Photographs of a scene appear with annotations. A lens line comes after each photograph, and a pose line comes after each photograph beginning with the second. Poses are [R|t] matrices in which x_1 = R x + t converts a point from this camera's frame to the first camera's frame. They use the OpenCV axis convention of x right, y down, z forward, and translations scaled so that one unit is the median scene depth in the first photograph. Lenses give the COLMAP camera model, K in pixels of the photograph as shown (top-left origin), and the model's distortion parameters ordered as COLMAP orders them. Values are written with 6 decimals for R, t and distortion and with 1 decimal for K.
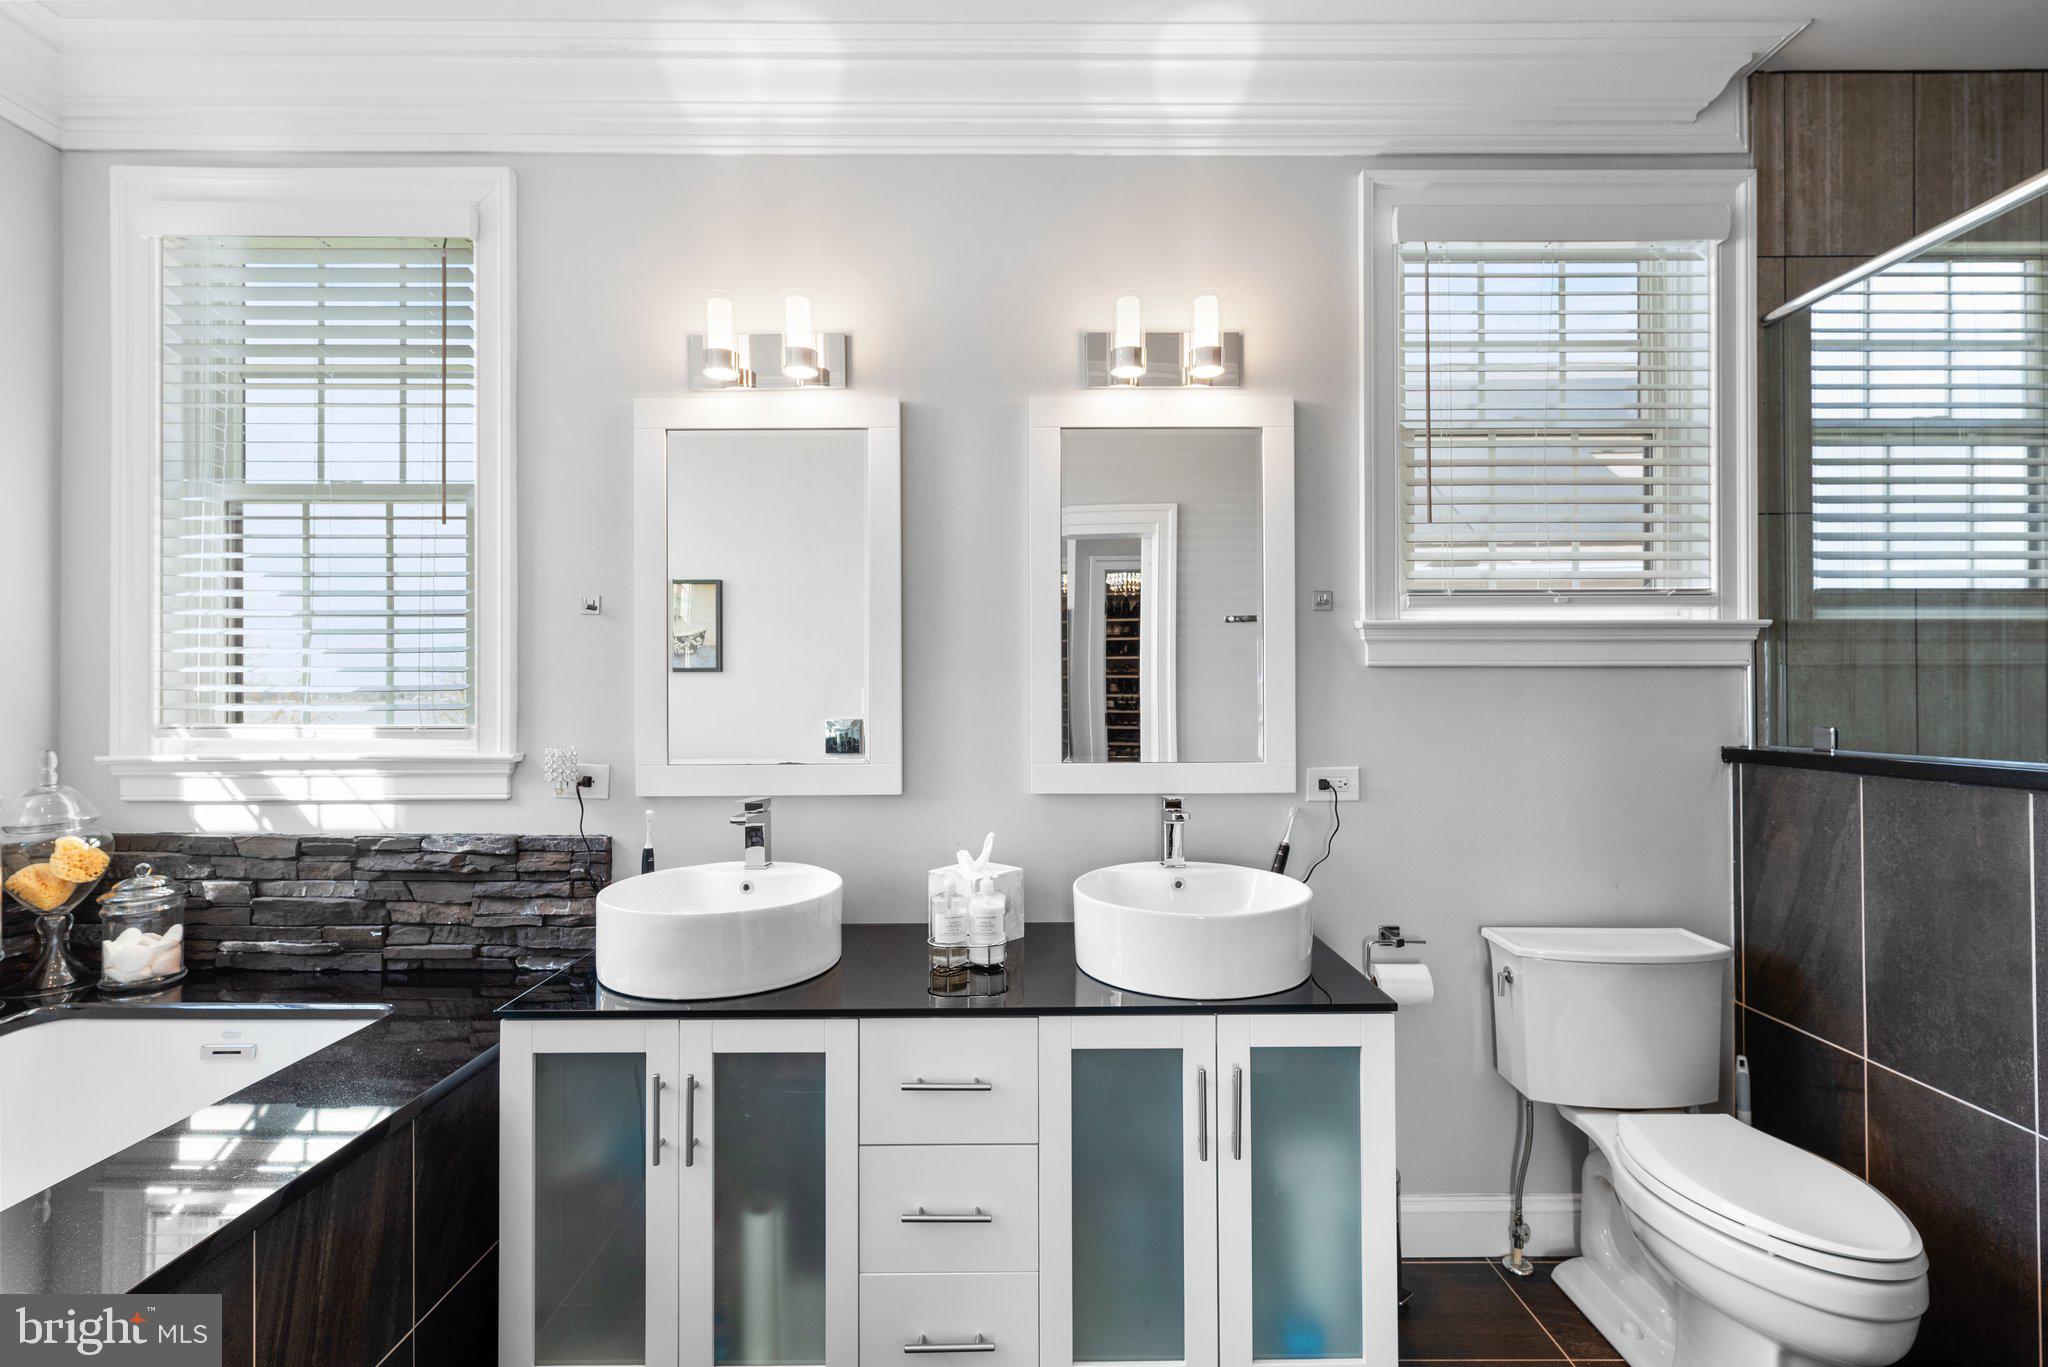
lens RADIAL K [[907.0, 0, 1032.9], [0, 907.0, 683.8], [0, 0, 1]] dist [0.003016, 0.000313]
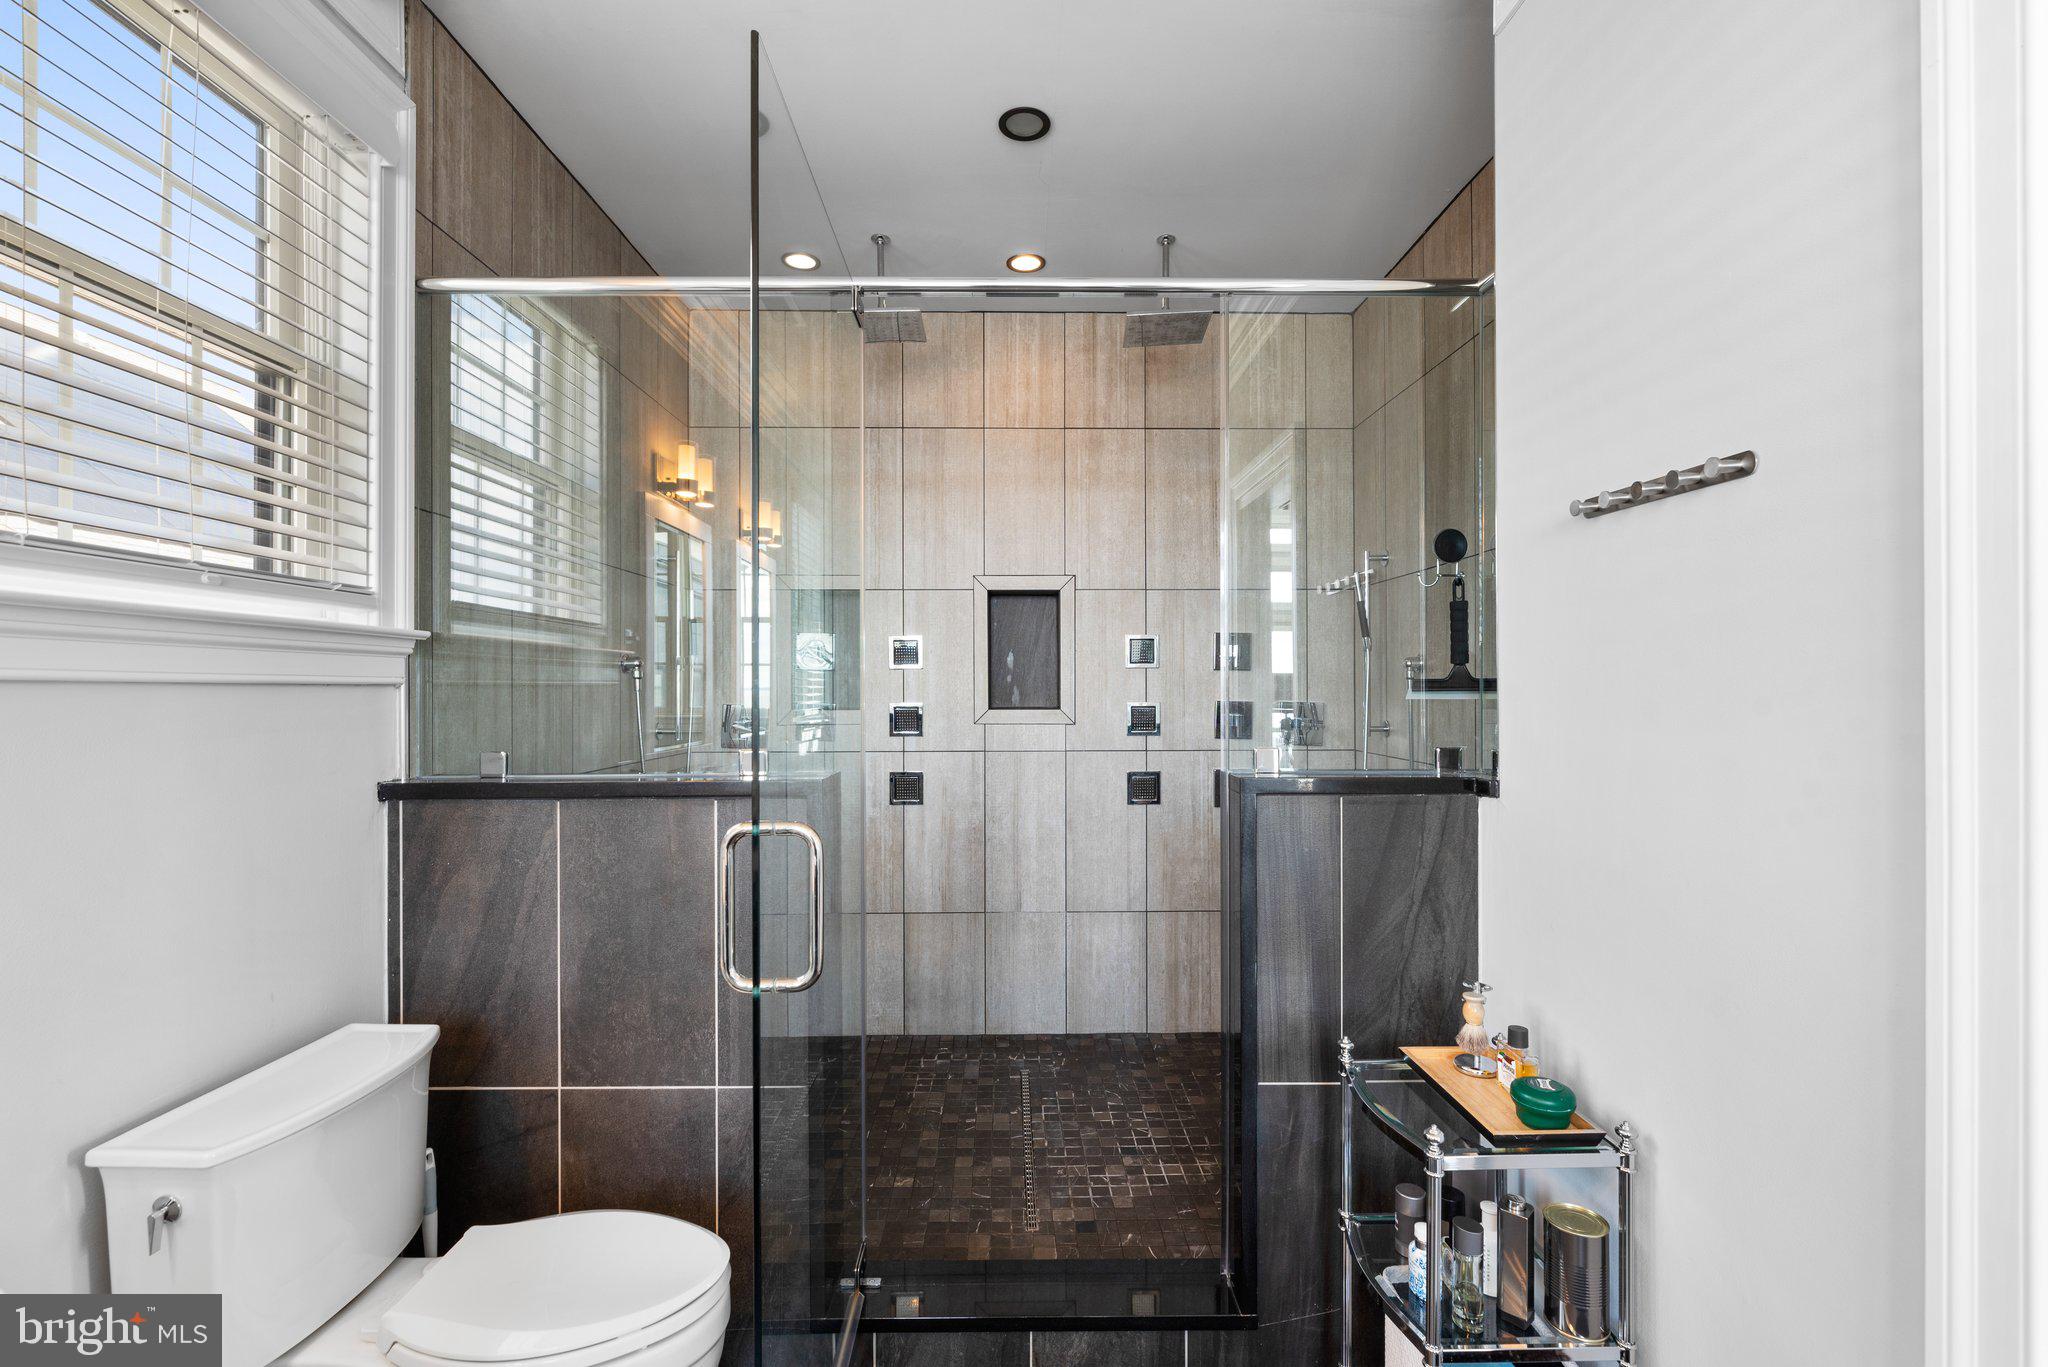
lens RADIAL K [[920.3, 0, 1016.1], [0, 920.3, 684.5], [0, 0, 1]] dist [0.001710, 0.000285]
pose [[-0.002962, 0.005984, 0.999978, -0.075568], [-0.007309, 0.999955, -0.006006, -0.019258], [-0.999969, -0.007327, -0.002919, 0.453942]]
